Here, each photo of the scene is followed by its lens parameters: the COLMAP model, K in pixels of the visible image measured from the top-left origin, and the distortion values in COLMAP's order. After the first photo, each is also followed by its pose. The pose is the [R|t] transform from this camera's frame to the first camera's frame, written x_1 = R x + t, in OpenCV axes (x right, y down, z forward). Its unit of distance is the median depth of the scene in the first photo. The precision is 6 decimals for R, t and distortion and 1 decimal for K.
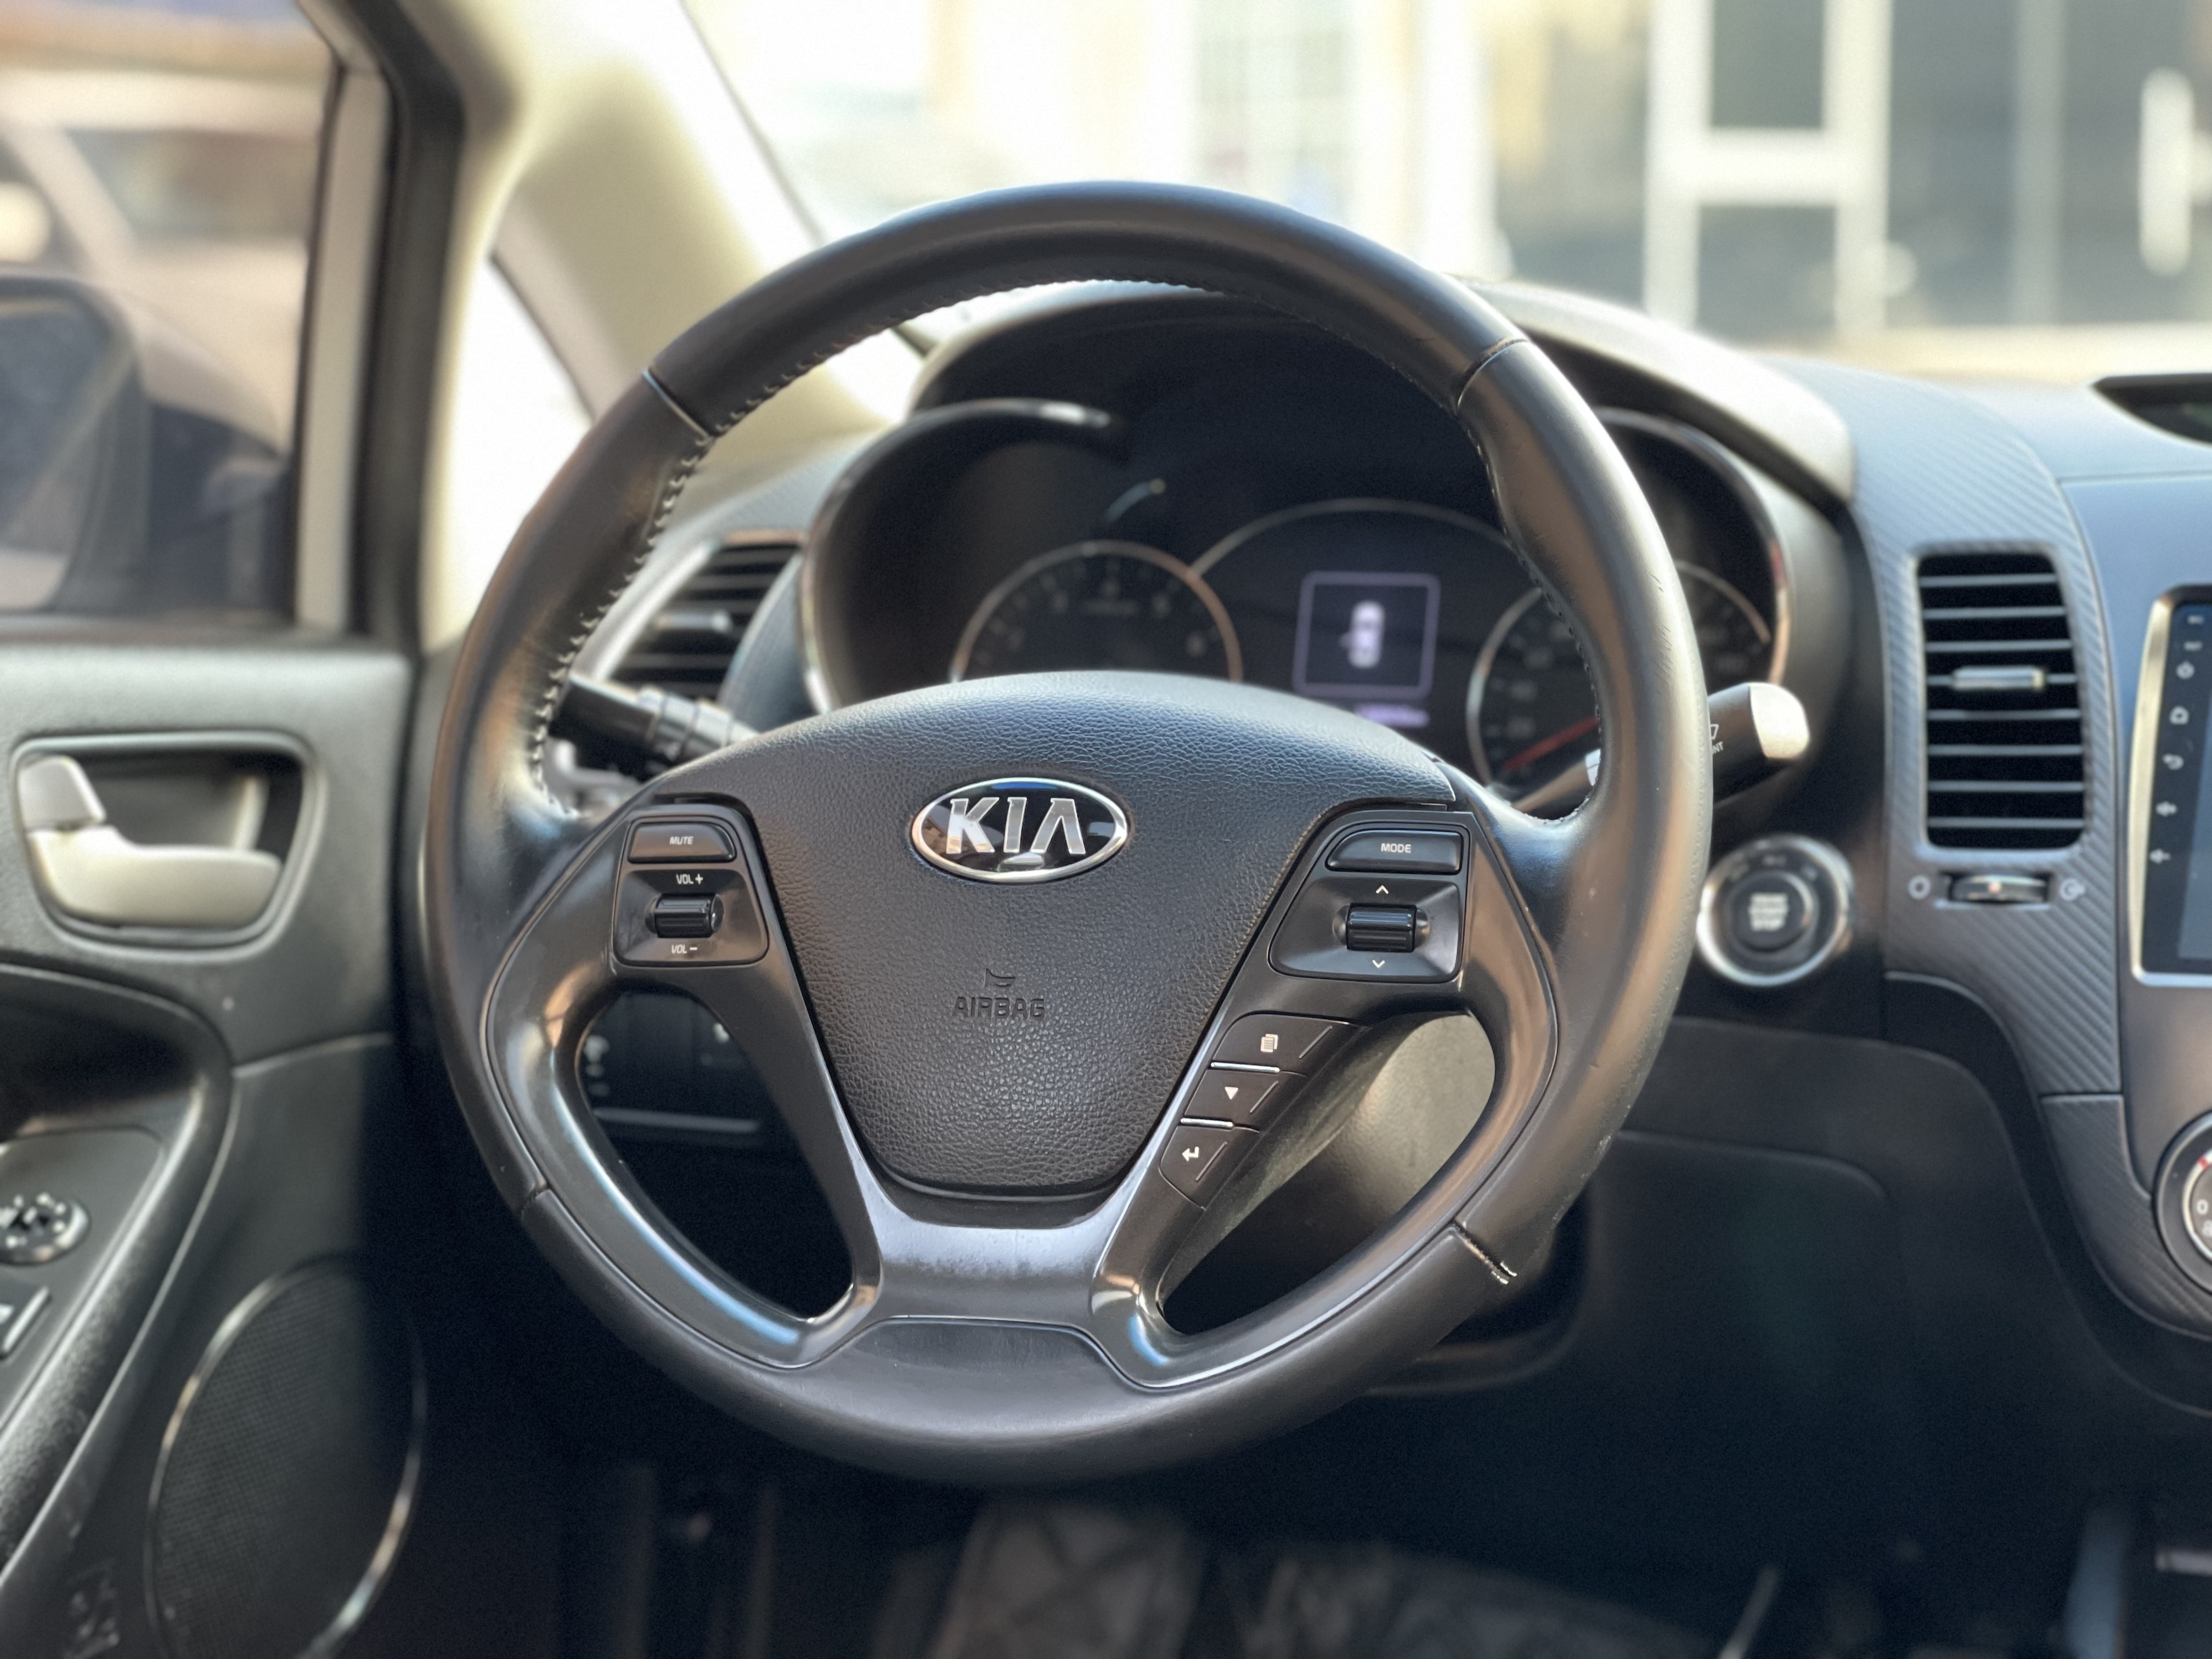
lens RADIAL K [[4064.0, 0, 1118.0], [0, 4064.0, 824.6], [0, 0, 1]] dist [0.171189, 0.000000]
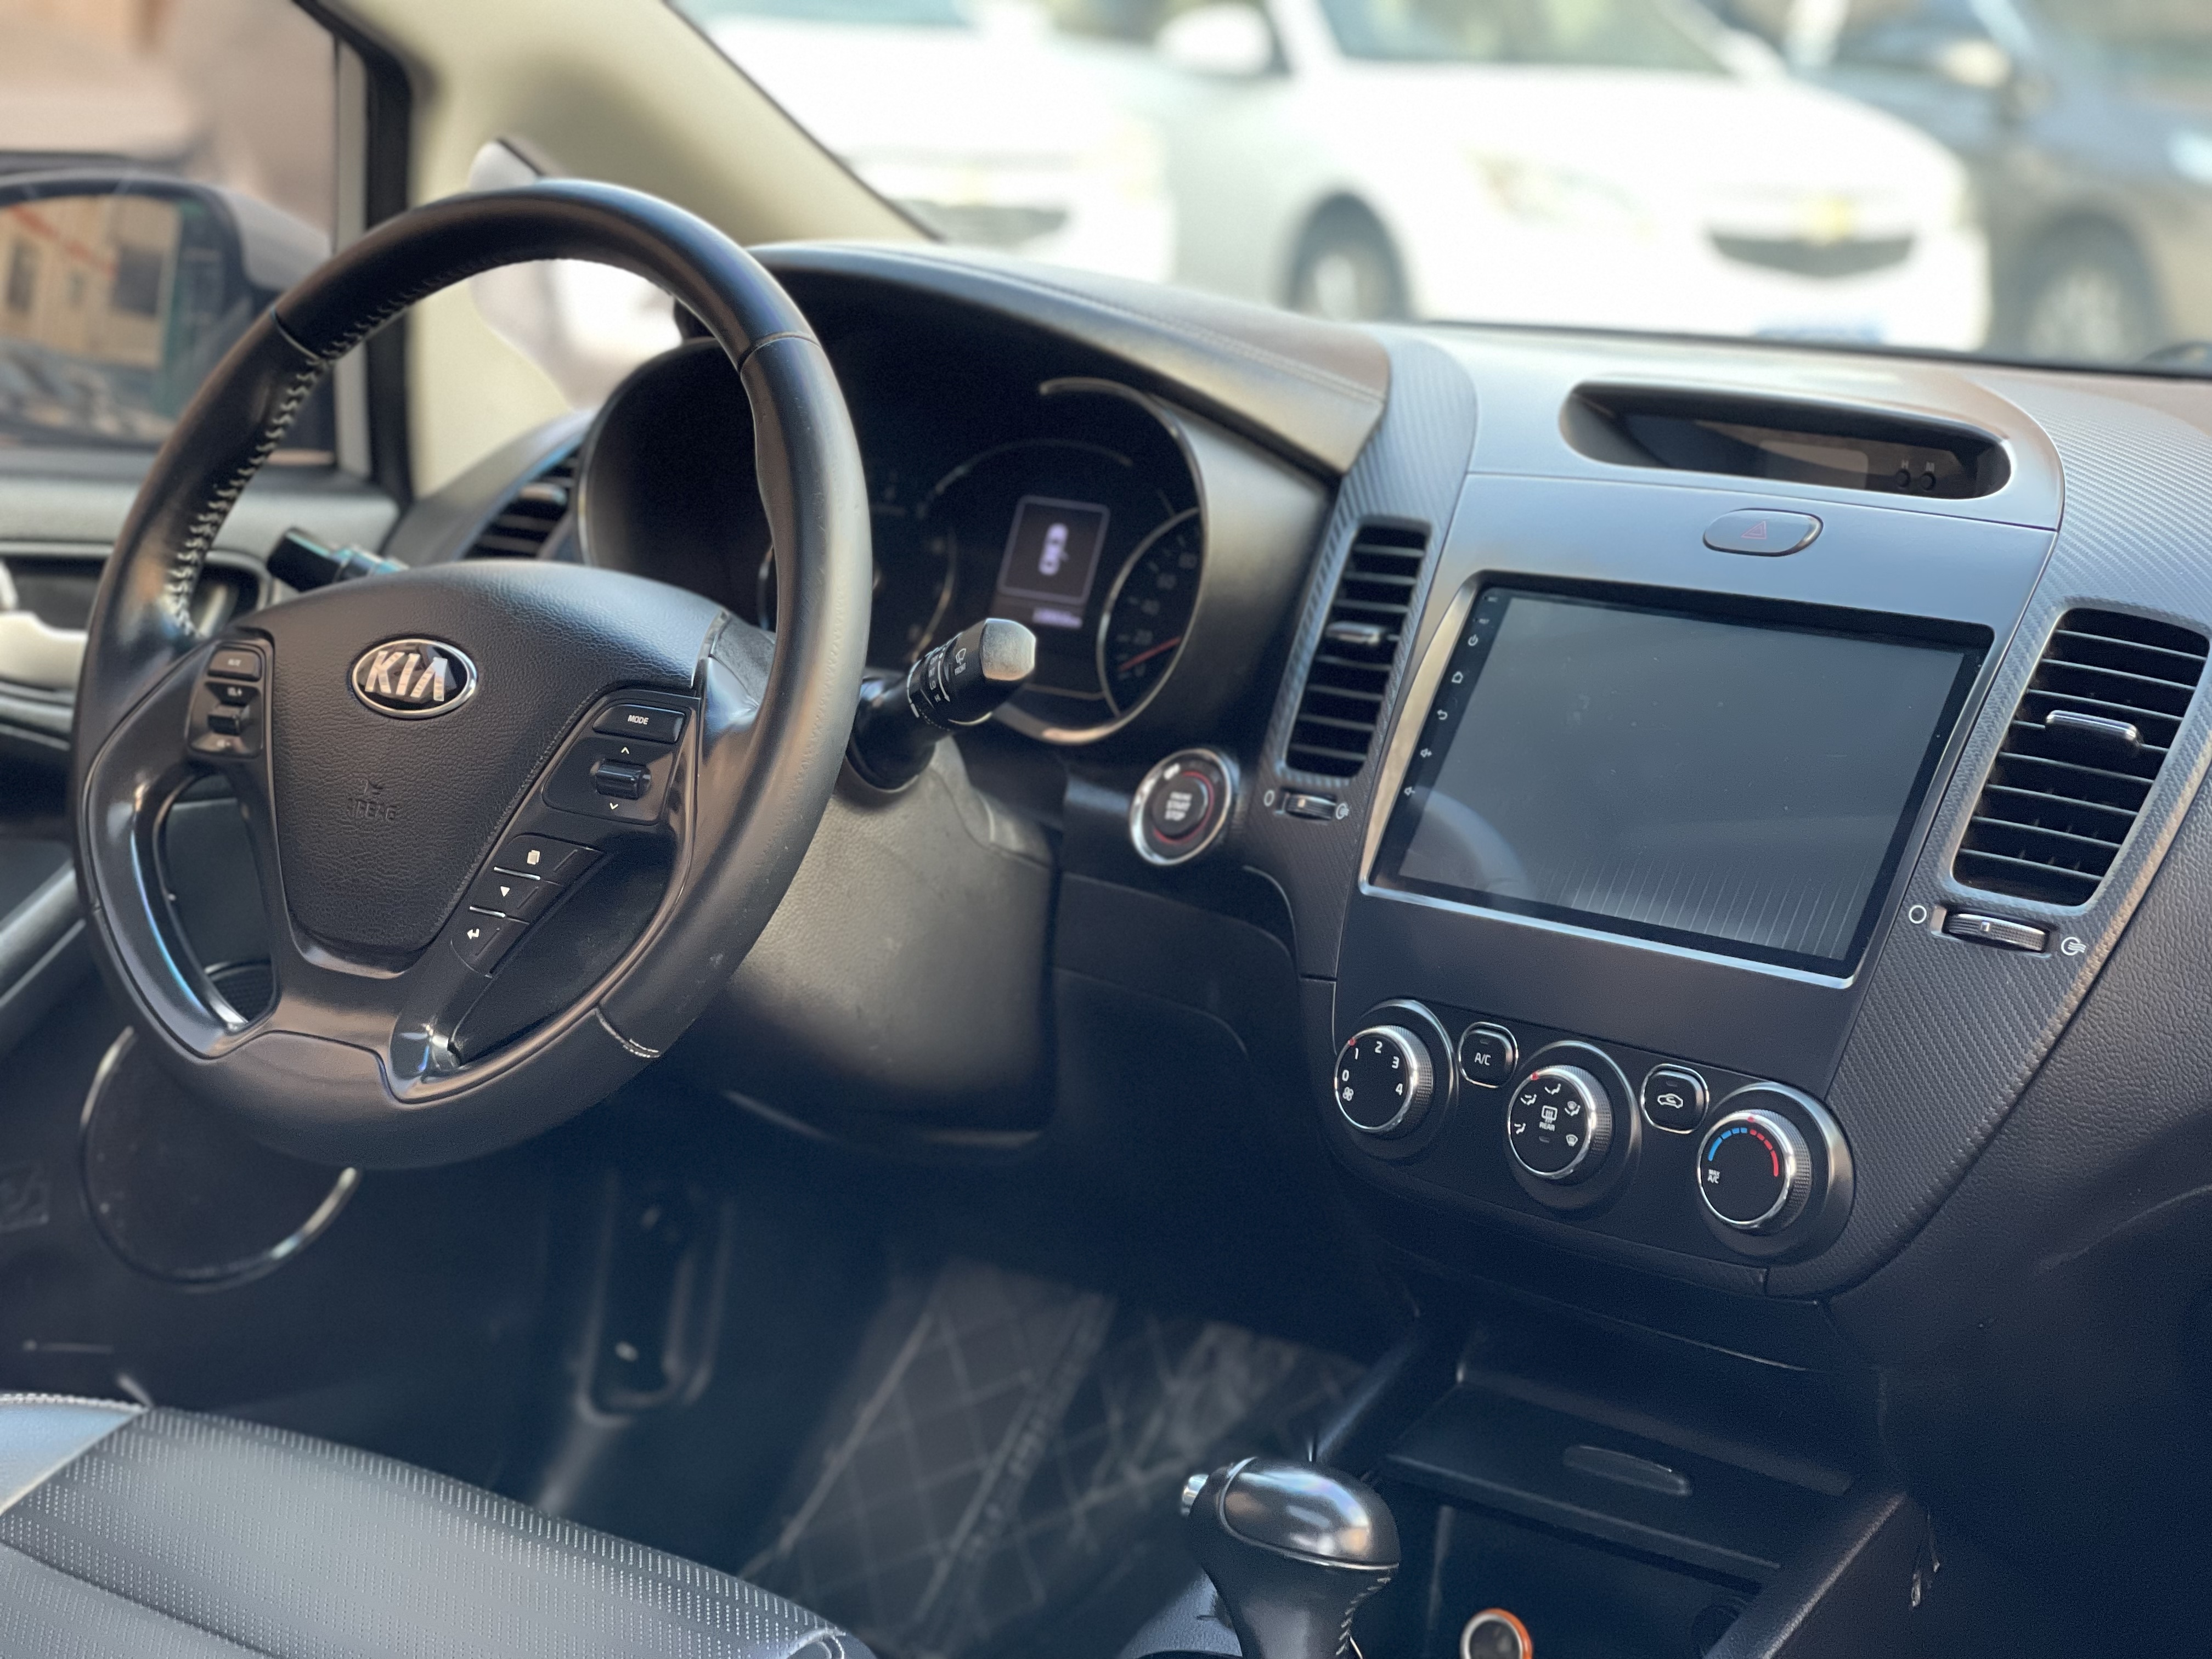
lens RADIAL K [[4064.0, 0, 1106.8], [0, 4064.0, 829.8], [0, 0, 1]] dist [0.171189, 0.000000]
pose [[0.941847, 0.106279, -0.318794, 0.541752], [-0.091413, 0.993926, 0.061282, -0.045424], [0.323371, -0.028576, 0.945841, -0.161837]]
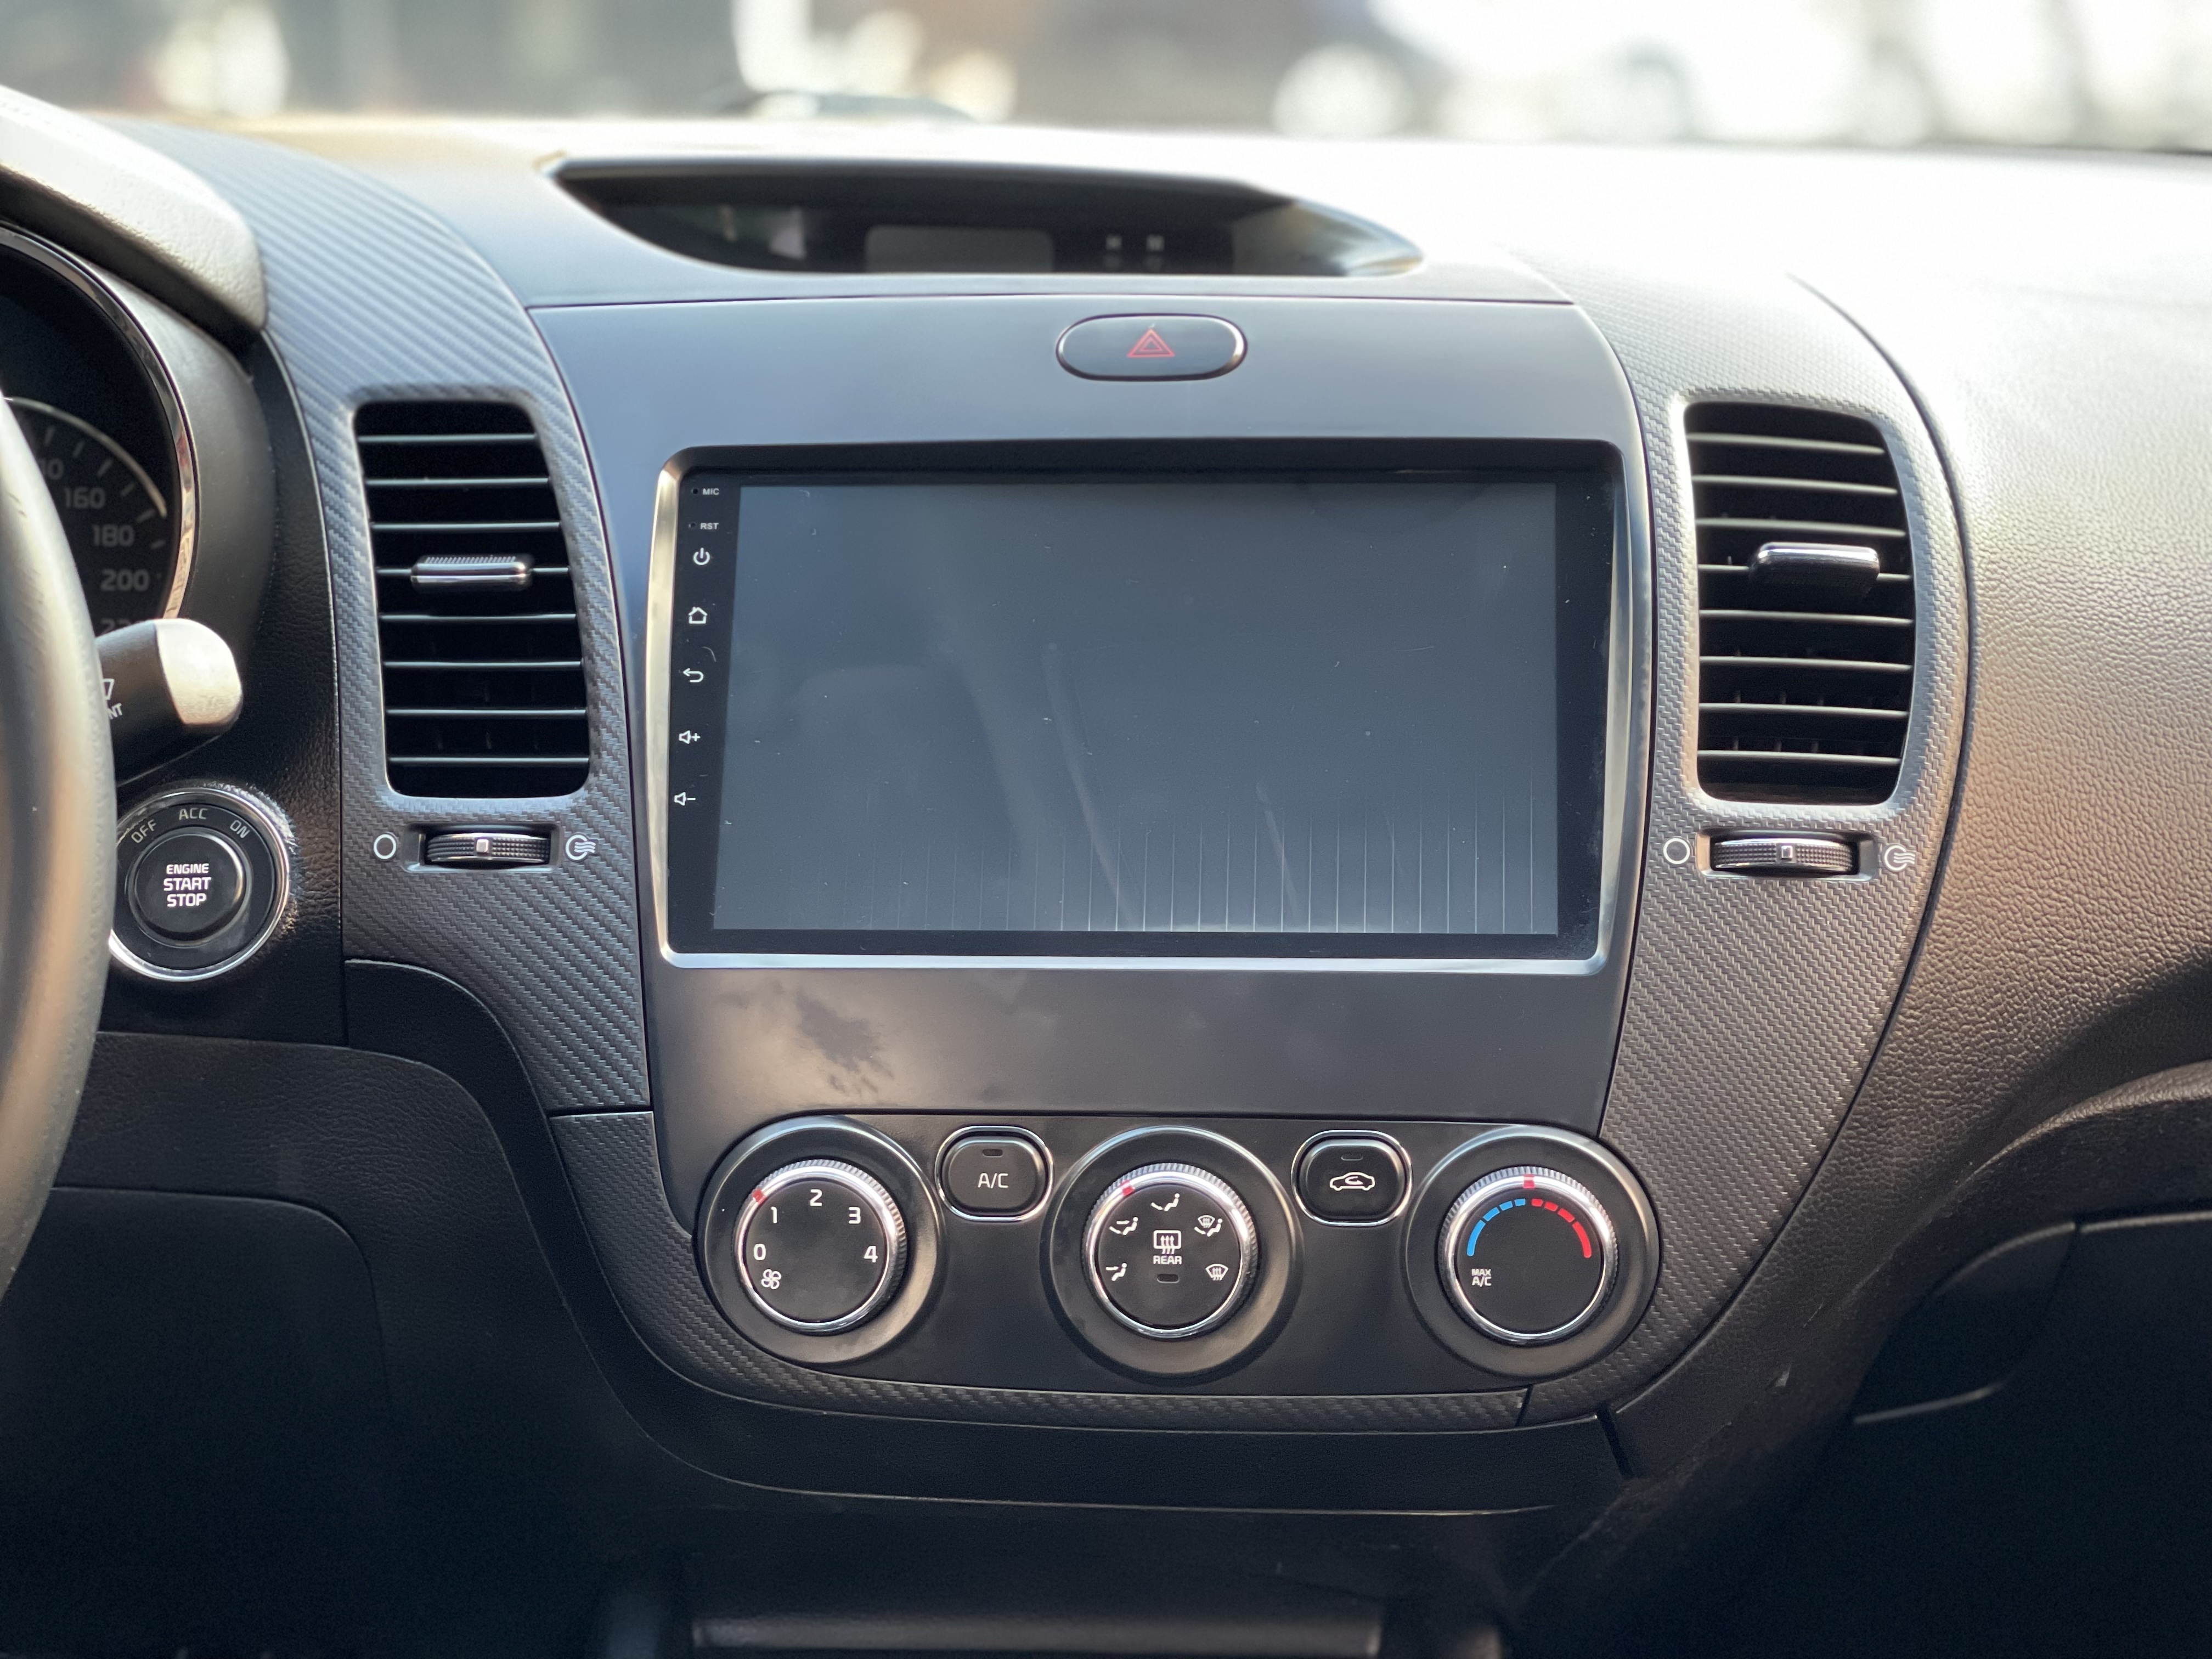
lens RADIAL K [[4064.0, 0, 1032.9], [0, 4064.0, 799.0], [0, 0, 1]] dist [0.171189, 0.000000]
pose [[0.929679, -0.059605, 0.363518, 0.030820], [0.032445, 0.996237, 0.080372, -0.051850], [-0.366940, -0.062925, 0.928114, 0.244318]]
